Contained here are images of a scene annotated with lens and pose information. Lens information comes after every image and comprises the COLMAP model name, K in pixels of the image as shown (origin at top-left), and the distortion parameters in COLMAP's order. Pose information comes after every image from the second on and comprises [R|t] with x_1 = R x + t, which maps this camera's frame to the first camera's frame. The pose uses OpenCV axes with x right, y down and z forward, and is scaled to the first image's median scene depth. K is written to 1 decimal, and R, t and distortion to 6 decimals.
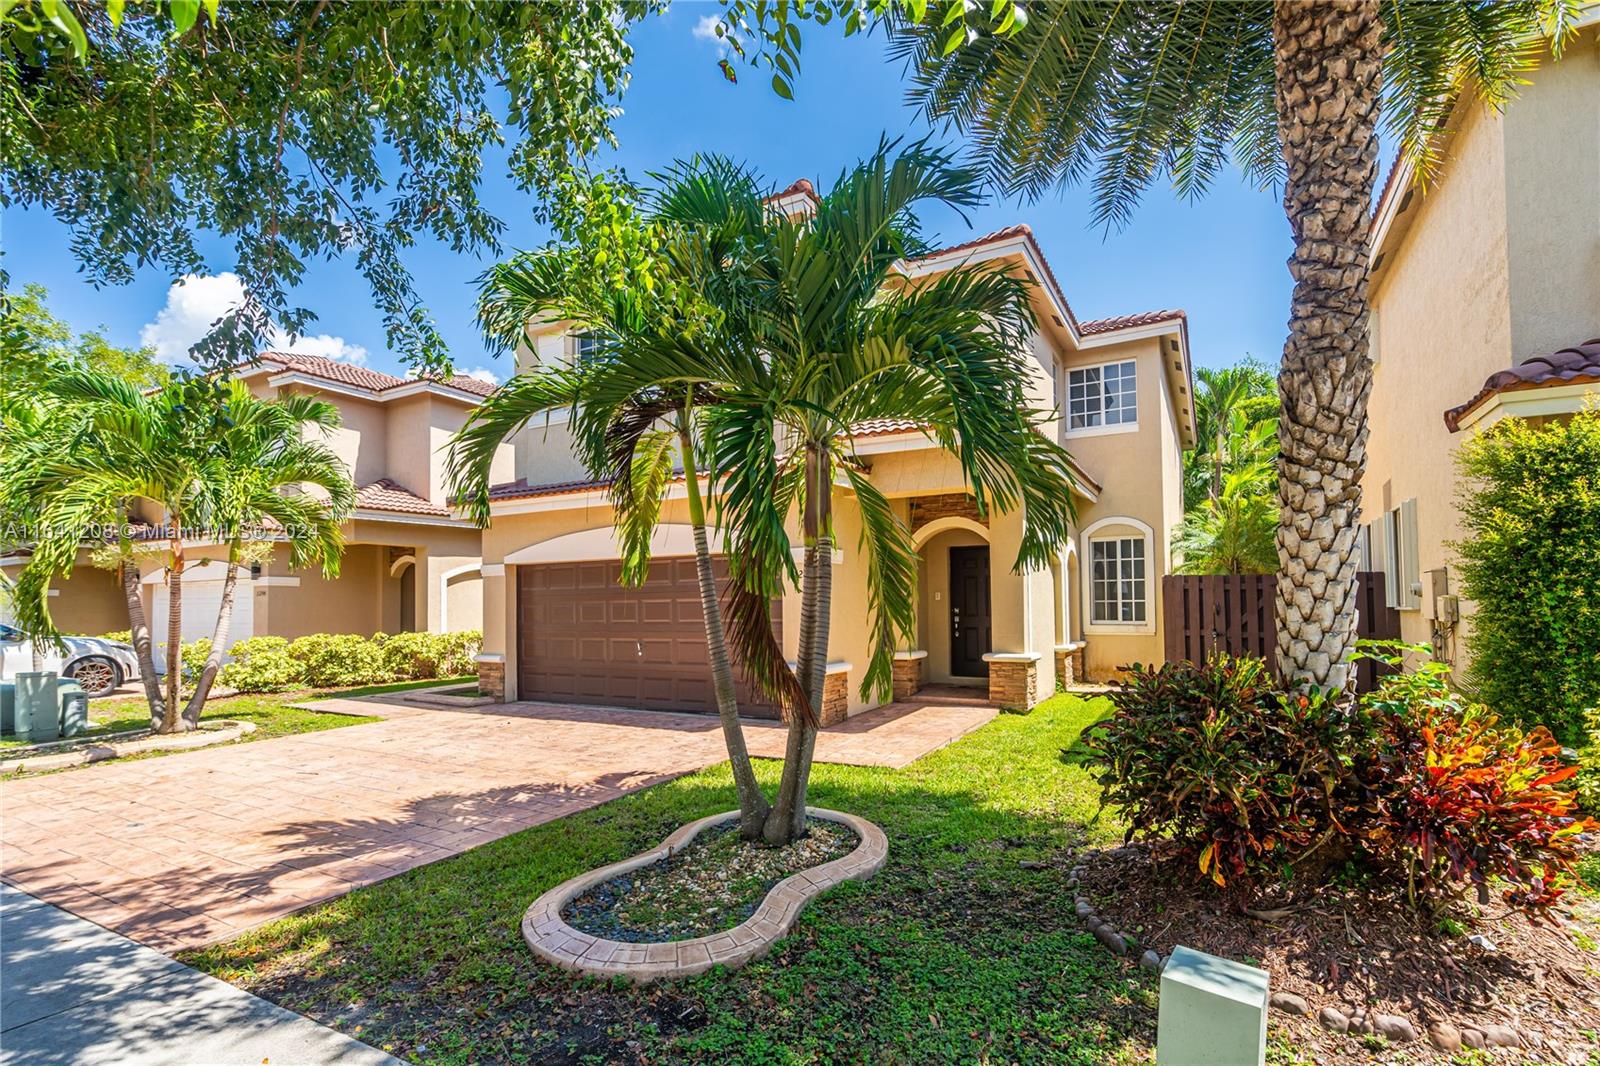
lens RADIAL K [[743.1, 0, 770.4], [0, 743.1, 538.9], [0, 0, 1]] dist [-0.000242, 0.000240]
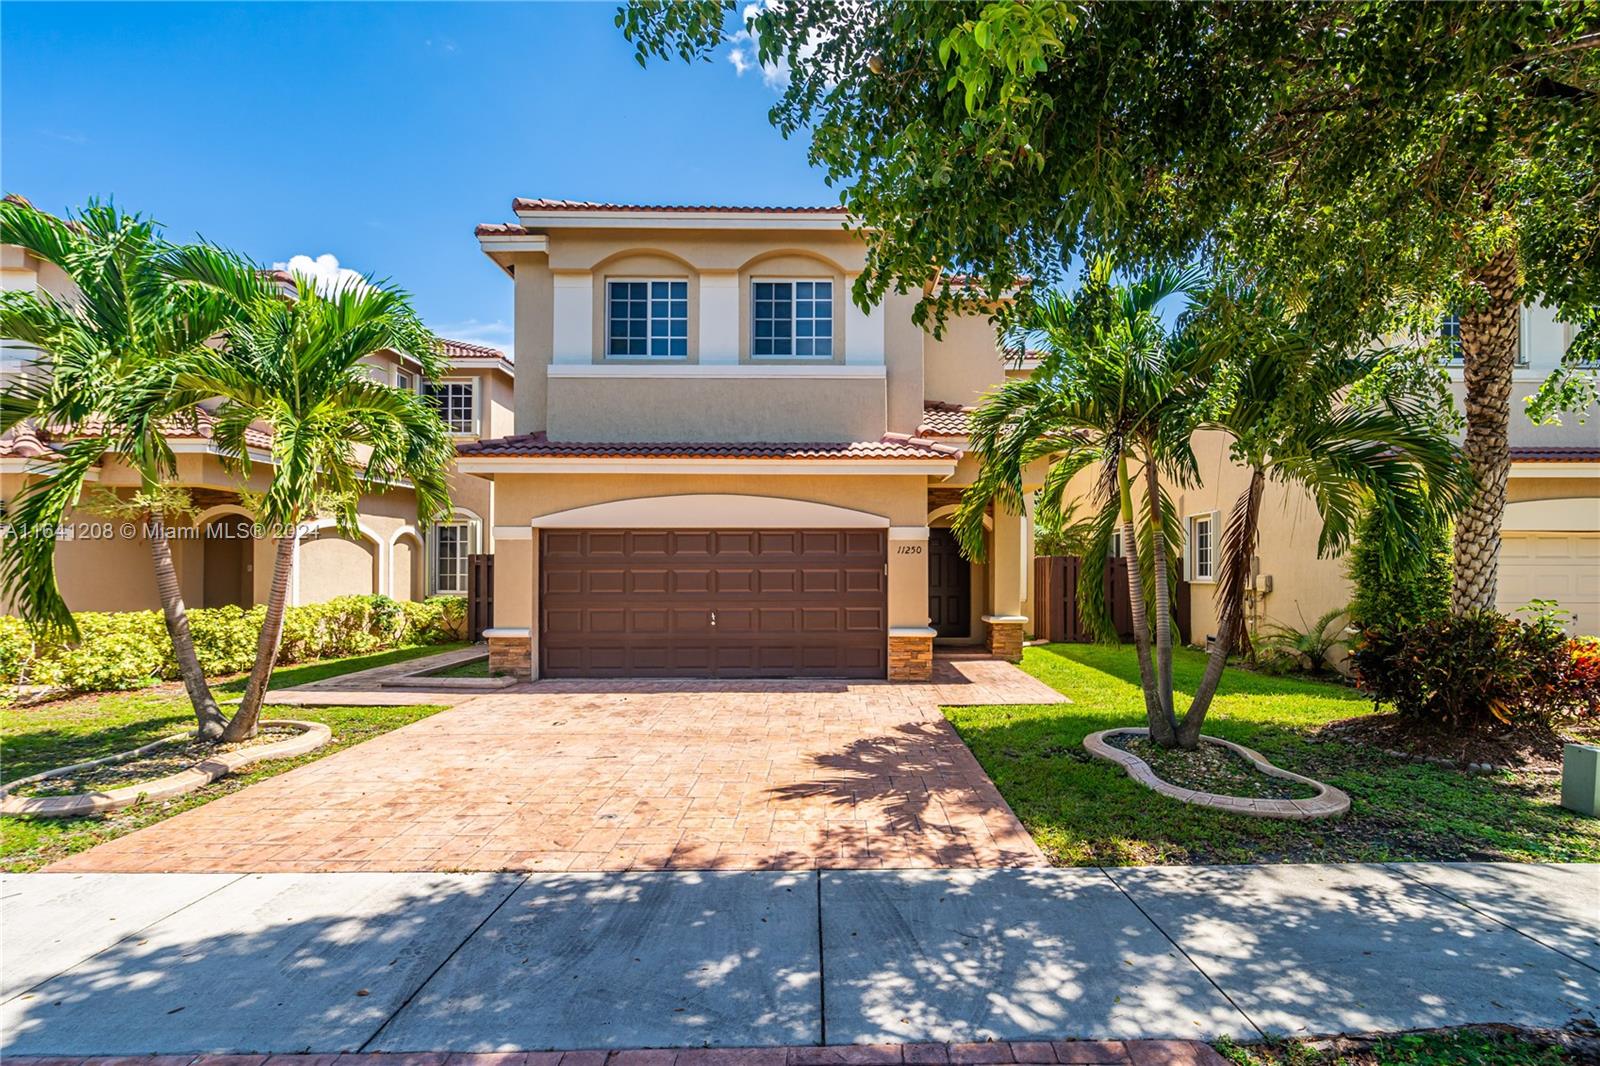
lens RADIAL K [[759.6, 0, 816.8], [0, 759.6, 520.3], [0, 0, 1]] dist [-0.002123, -0.000043]
pose [[0.869864, 0.045282, 0.491208, -1.430833], [-0.054395, 0.998510, 0.004279, 0.007968], [-0.490283, -0.030442, 0.871032, 0.102393]]
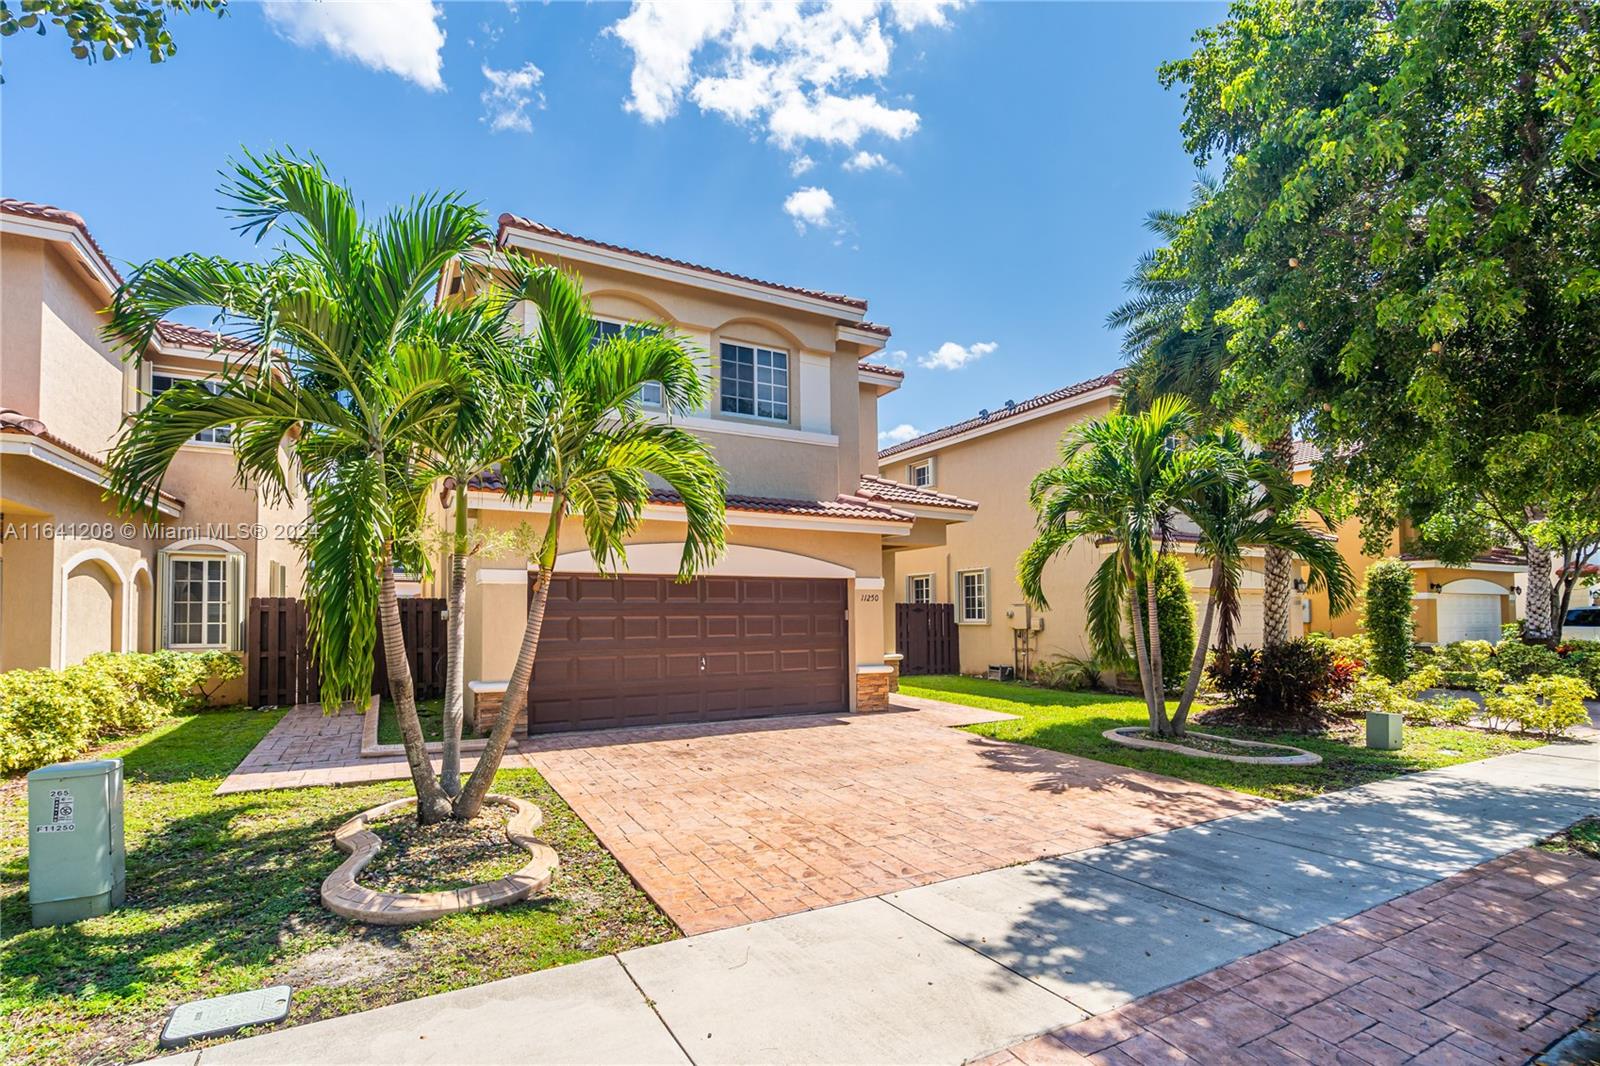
lens RADIAL K [[762.4, 0, 800.0], [0, 762.4, 533.0], [0, 0, 1]] dist [0.001534, -0.000220]
pose [[0.524602, 0.100278, 0.845421, -2.591494], [-0.077456, 0.994542, -0.069903, 0.079034], [-0.847817, -0.028812, 0.529506, 0.839516]]
